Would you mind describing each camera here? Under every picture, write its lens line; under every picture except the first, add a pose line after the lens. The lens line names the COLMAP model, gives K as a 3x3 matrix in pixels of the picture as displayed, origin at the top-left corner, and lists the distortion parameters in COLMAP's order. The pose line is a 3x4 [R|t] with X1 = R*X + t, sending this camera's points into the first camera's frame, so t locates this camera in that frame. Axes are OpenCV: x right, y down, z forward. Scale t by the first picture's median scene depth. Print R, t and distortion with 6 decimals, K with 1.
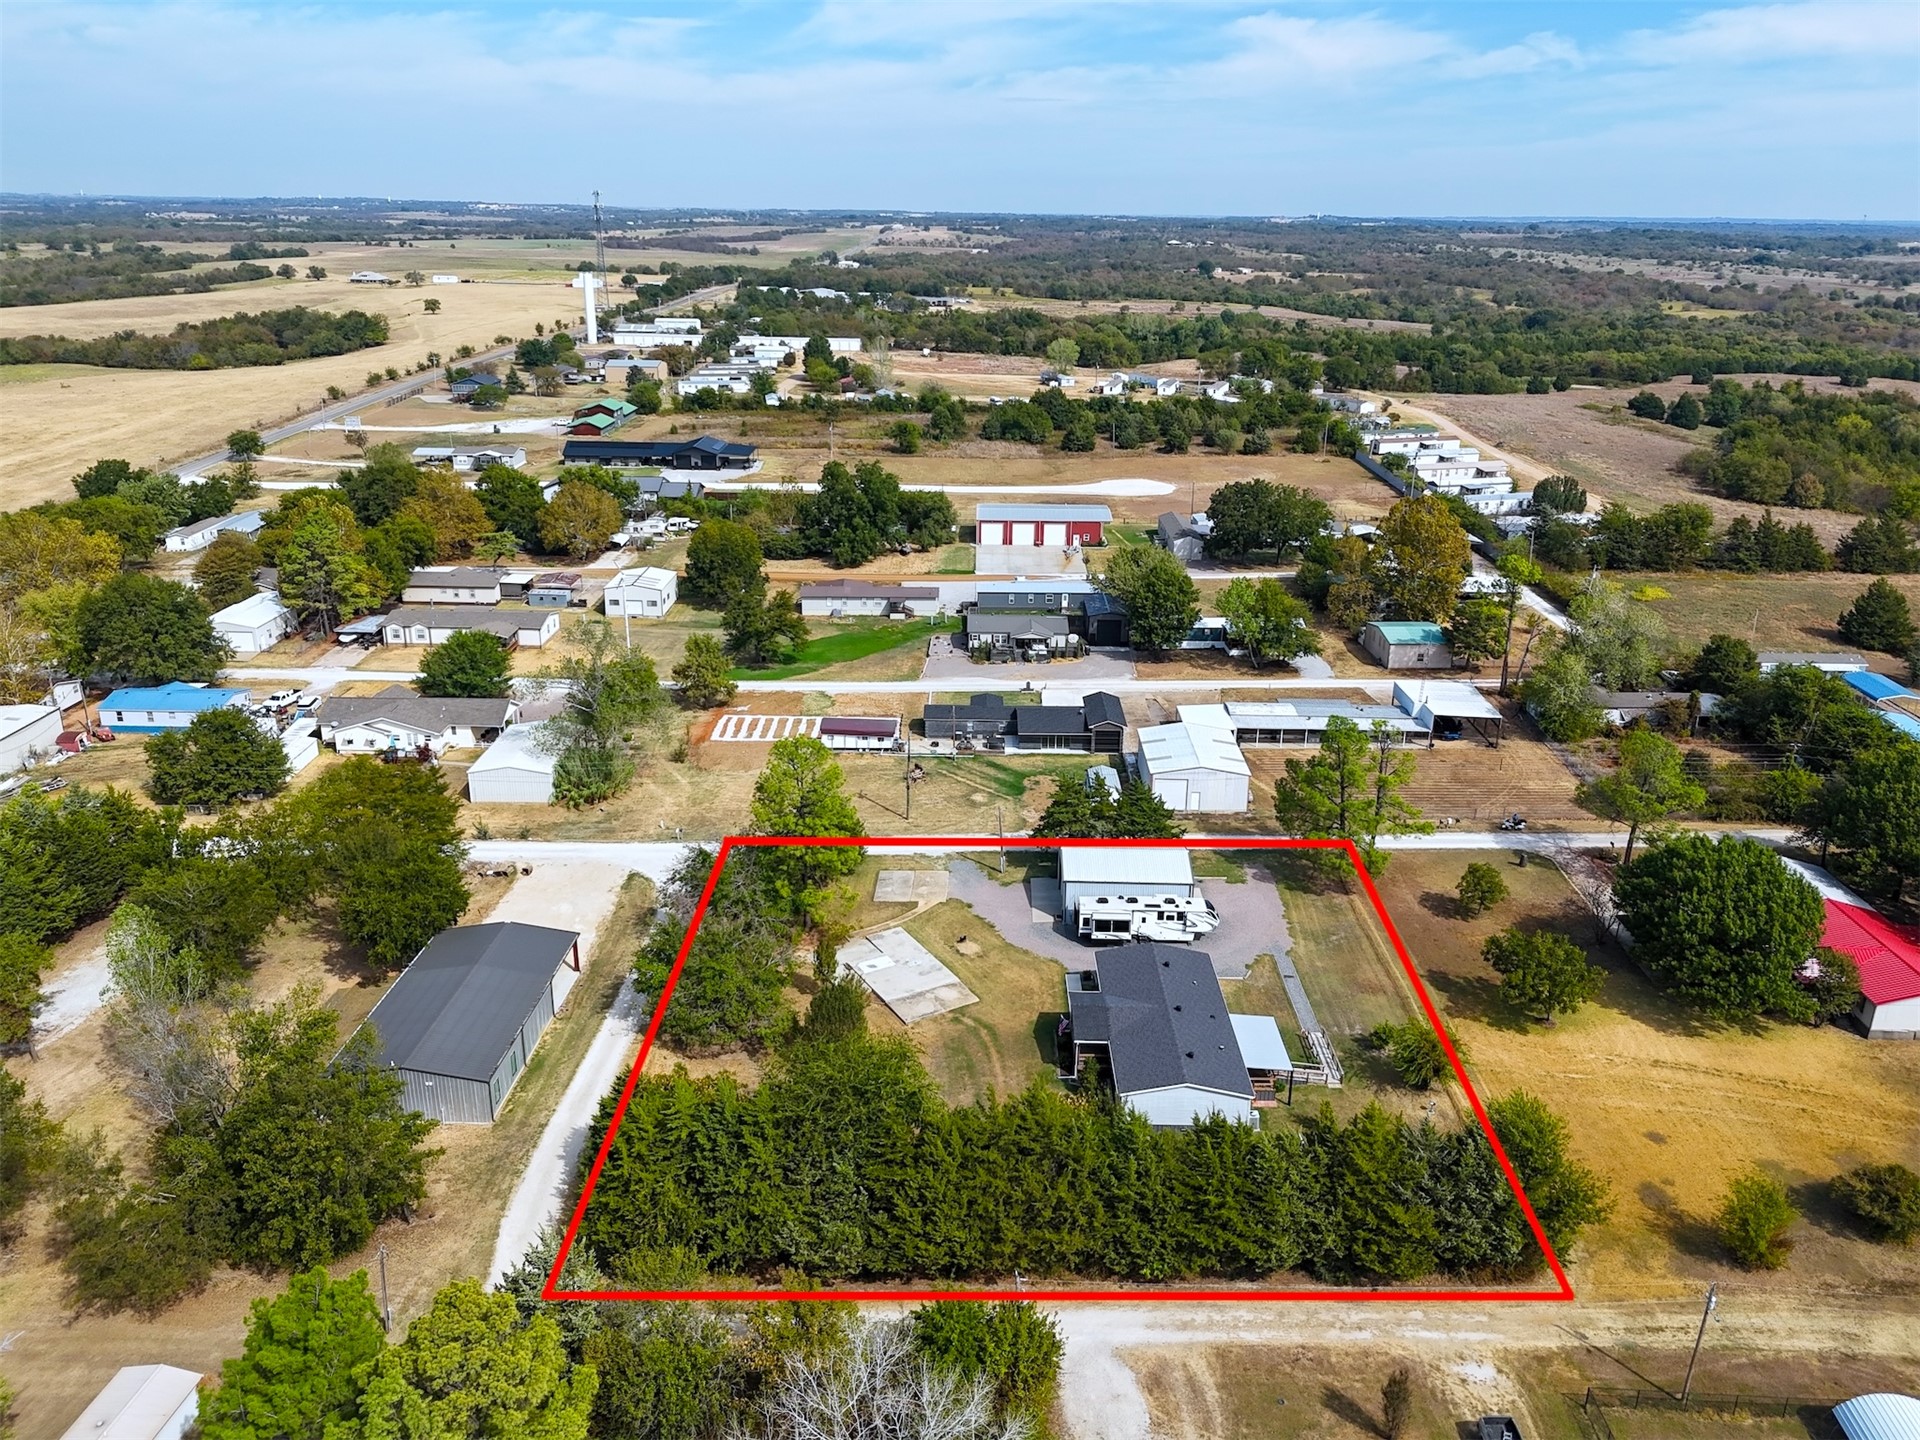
lens RADIAL K [[1411.3, 0, 965.4], [0, 1411.3, 716.6], [0, 0, 1]] dist [0.065028, -0.062109]
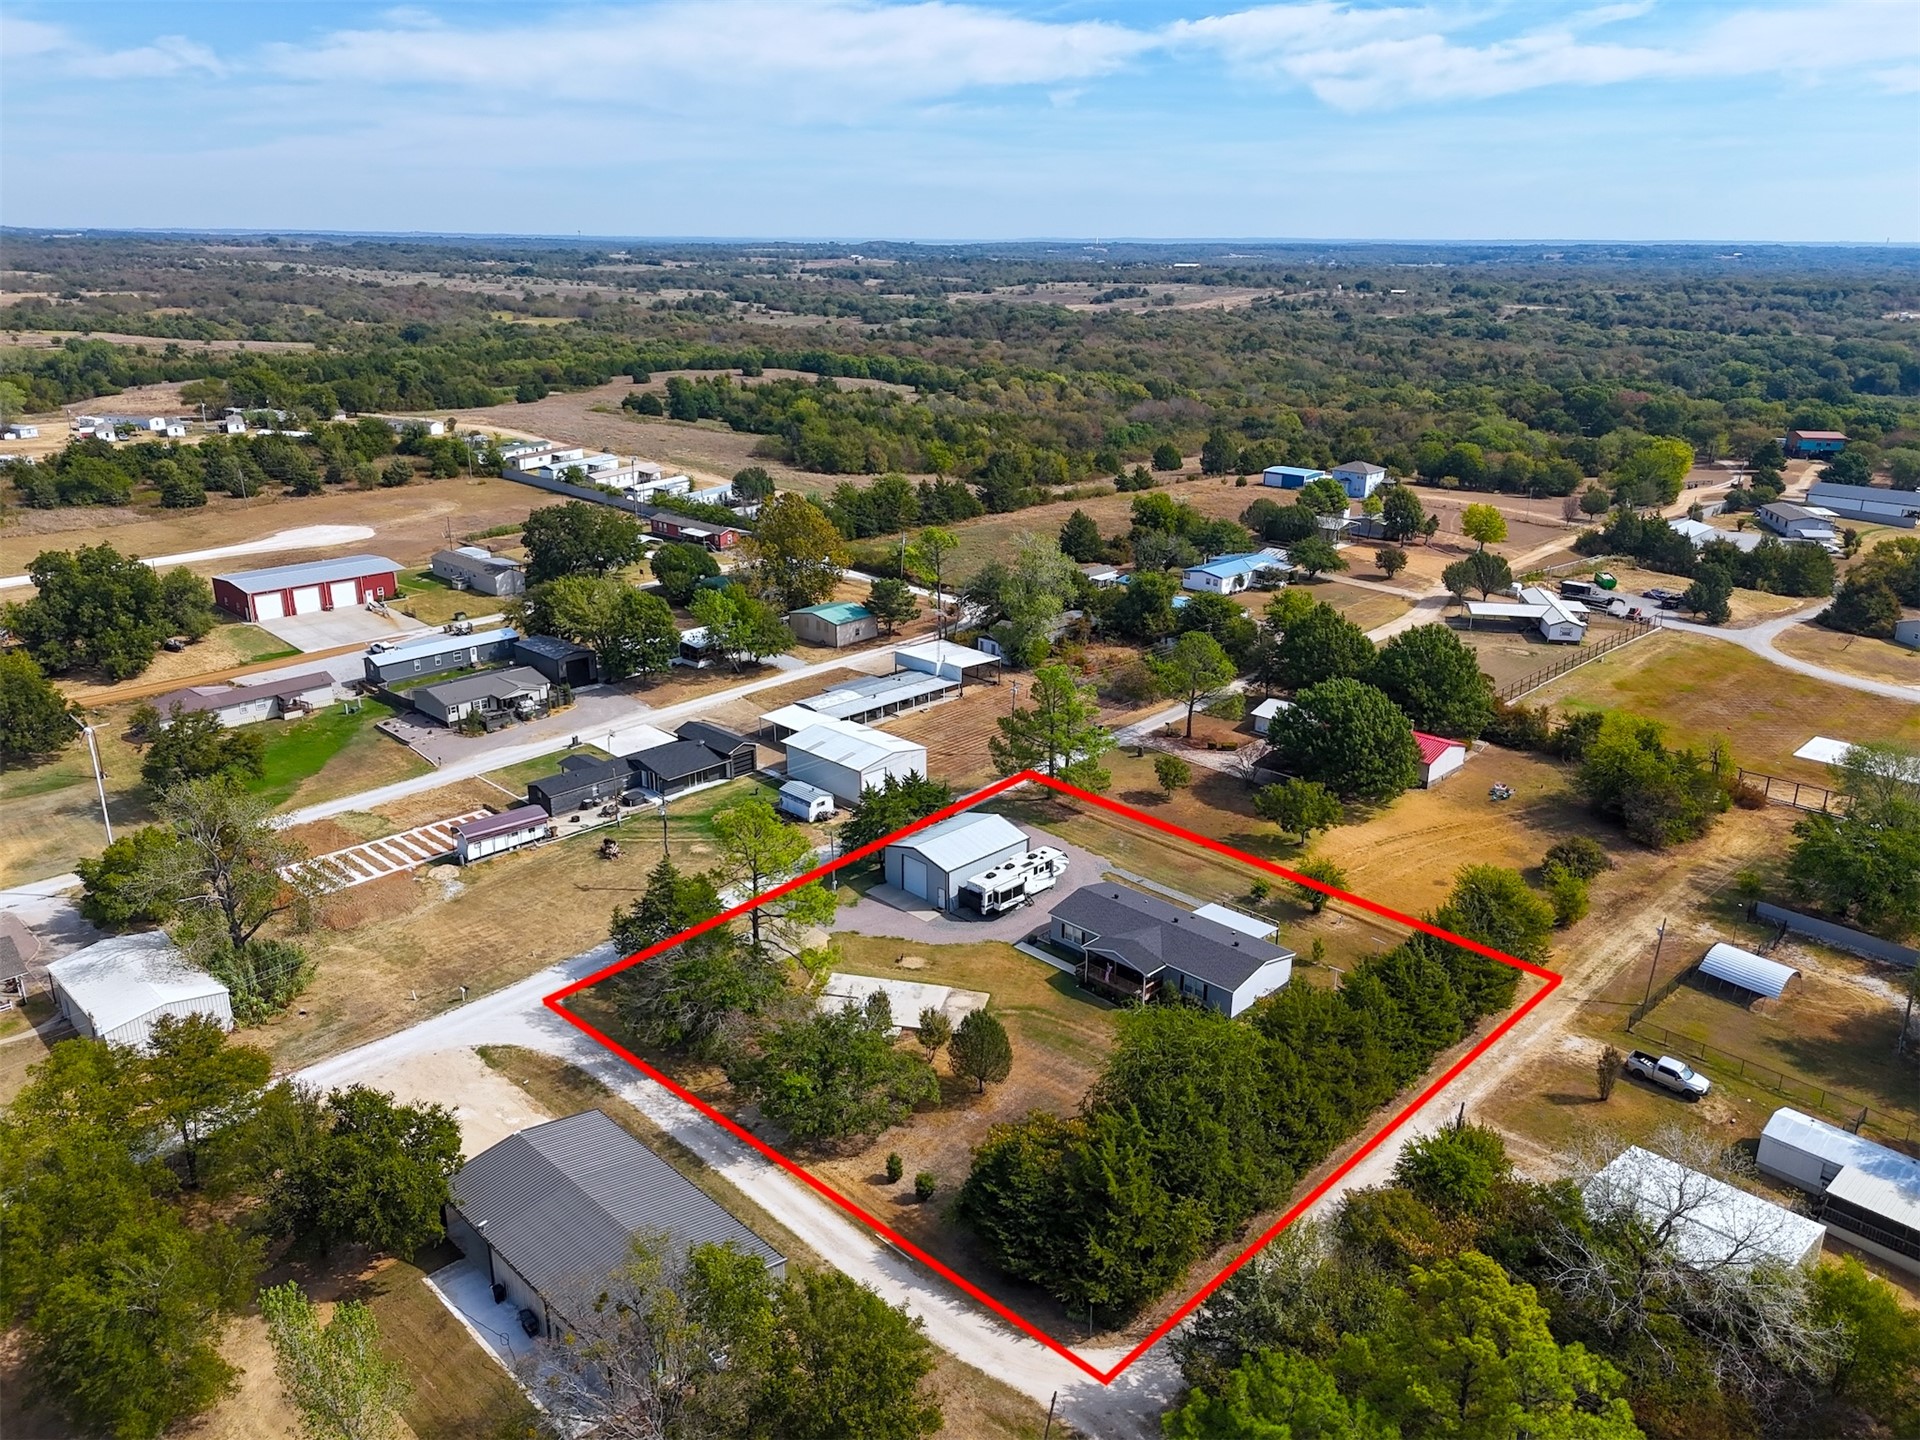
lens RADIAL K [[1411.3, 0, 965.0], [0, 1411.3, 710.0], [0, 0, 1]] dist [0.065028, -0.062109]
pose [[0.690050, -0.235641, 0.684328, -0.392902], [0.244036, 0.965899, 0.086520, -0.056553], [-0.681379, 0.107297, 0.724023, 0.139356]]
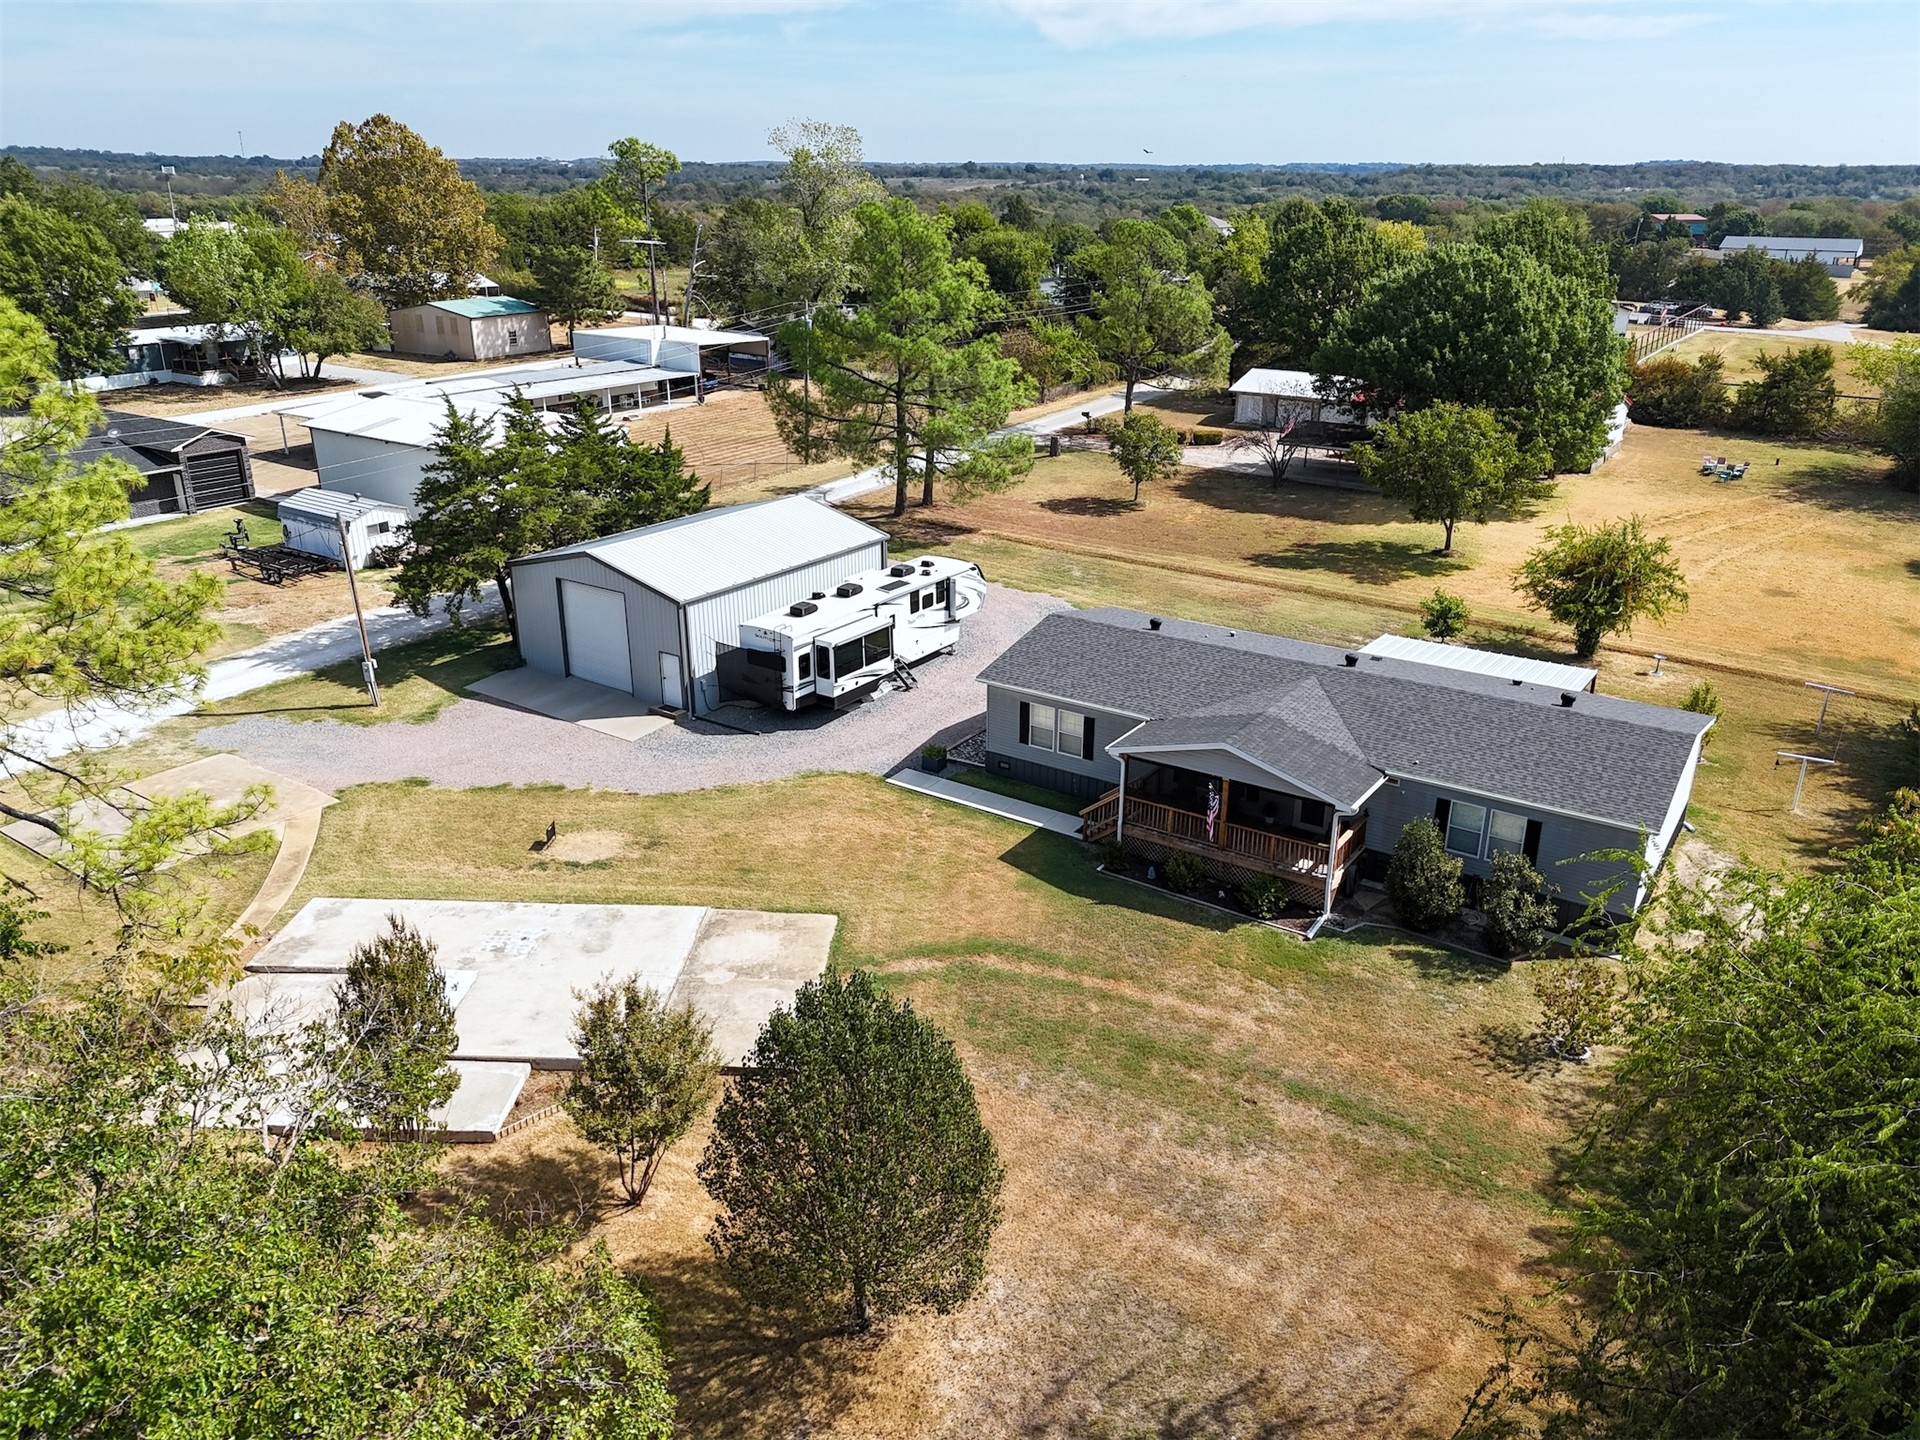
lens RADIAL K [[1411.3, 0, 967.8], [0, 1411.3, 717.7], [0, 0, 1]] dist [0.065028, -0.062109]
pose [[0.546974, -0.311900, 0.776877, -0.125003], [0.282459, 0.942343, 0.179461, 0.063428], [-0.788058, 0.121275, 0.603536, 0.457178]]
